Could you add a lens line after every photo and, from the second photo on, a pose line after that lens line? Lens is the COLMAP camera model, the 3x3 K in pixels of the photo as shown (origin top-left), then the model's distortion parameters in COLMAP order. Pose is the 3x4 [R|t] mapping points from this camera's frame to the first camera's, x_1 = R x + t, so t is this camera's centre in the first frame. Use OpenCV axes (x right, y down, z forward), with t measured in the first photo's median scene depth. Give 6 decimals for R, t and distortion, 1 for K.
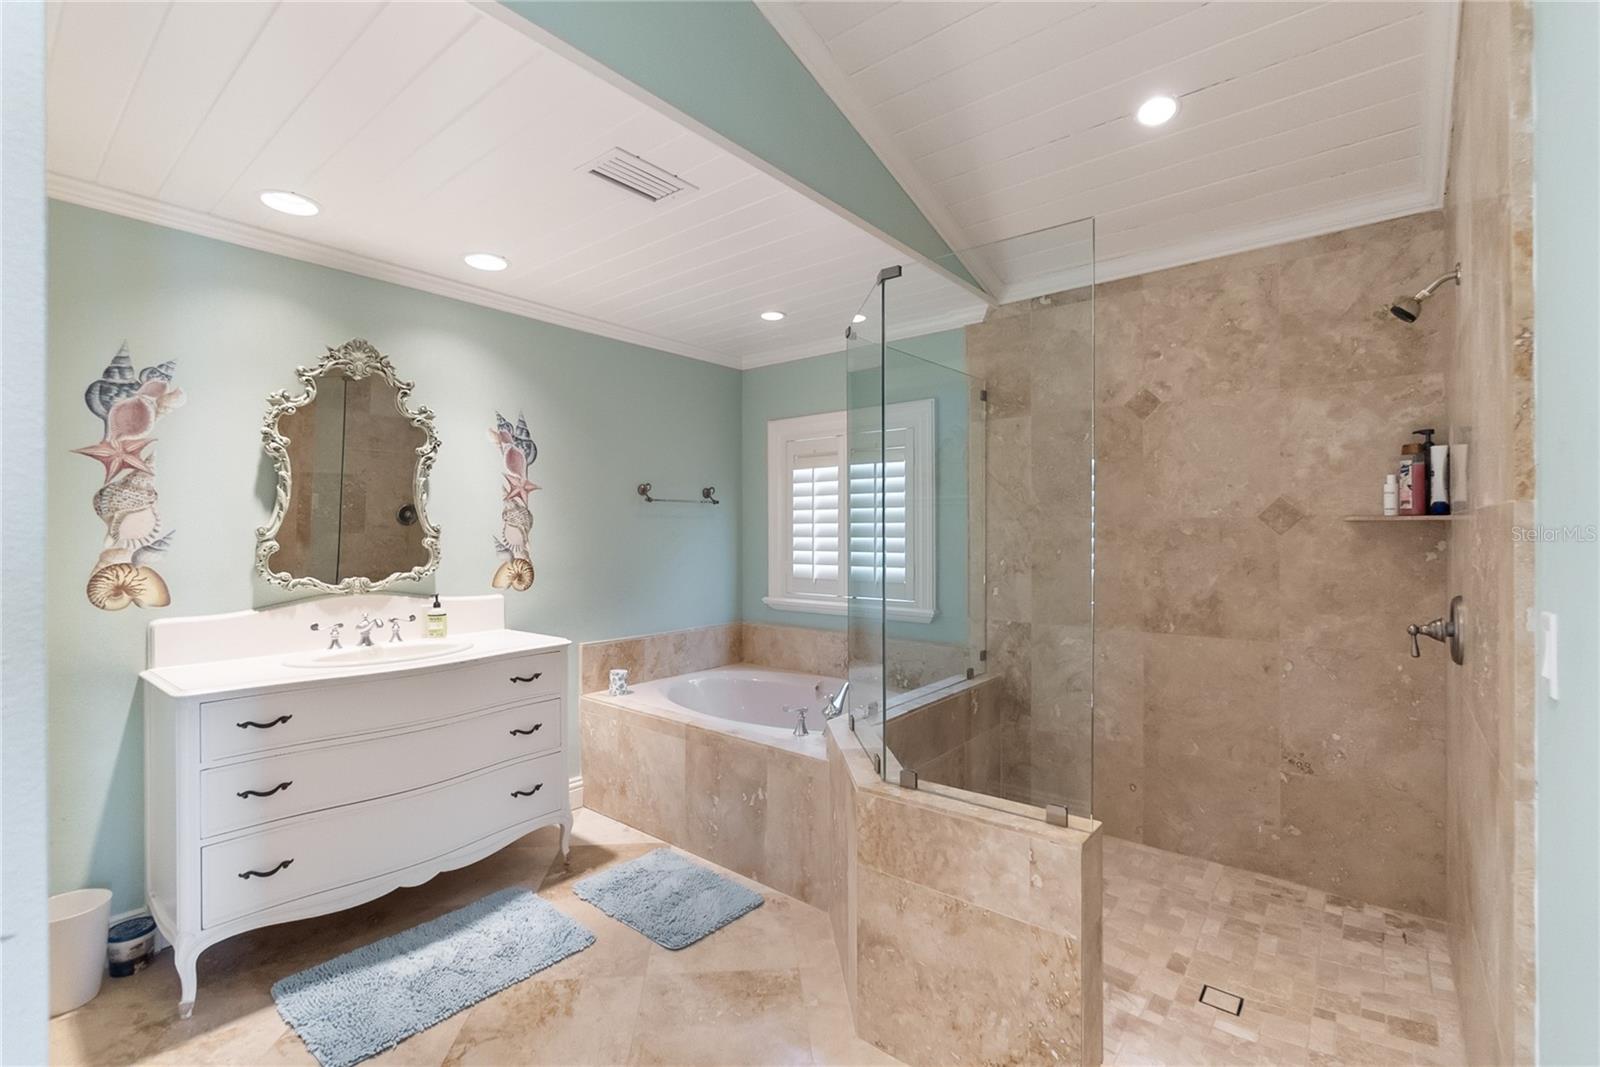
lens RADIAL K [[725.7, 0, 796.4], [0, 725.7, 536.2], [0, 0, 1]] dist [-0.002834, -0.000230]
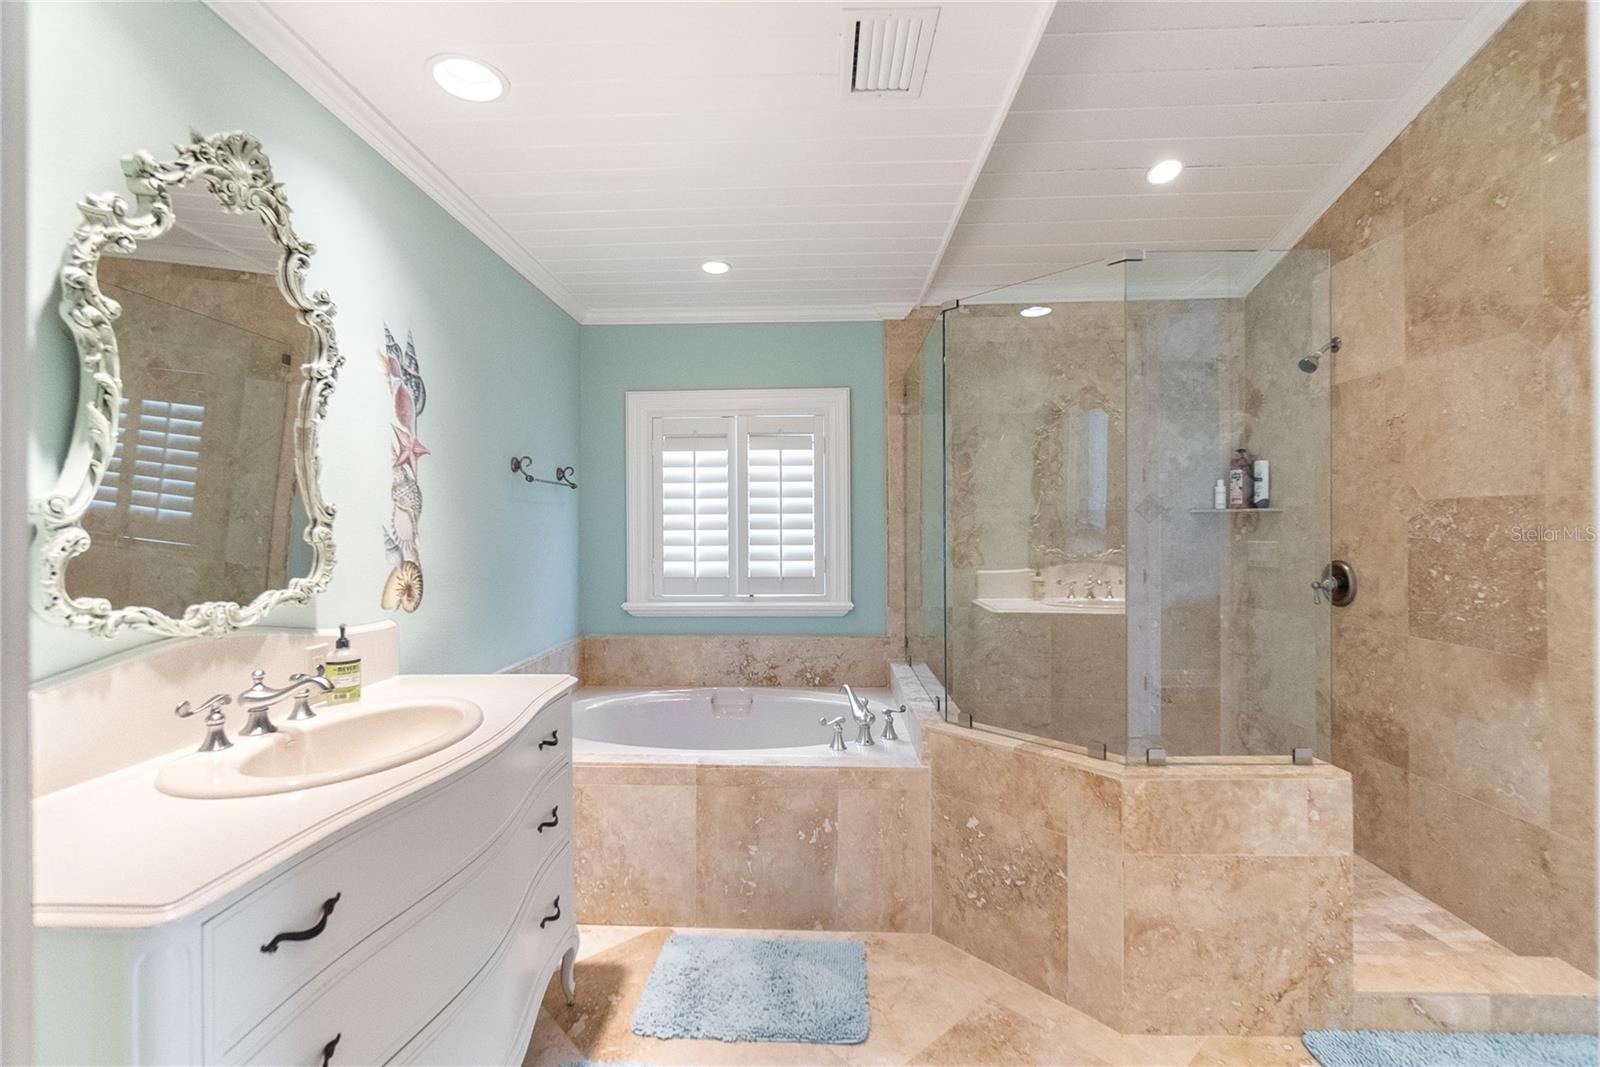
lens RADIAL K [[713.3, 0, 800.0], [0, 713.3, 533.5], [0, 0, 1]] dist [-0.002558, -0.000511]
pose [[0.790711, -0.005394, 0.612166, -0.585852], [0.009947, 0.999942, -0.004037, 0.014732], [-0.612109, 0.009281, 0.790719, 0.354087]]
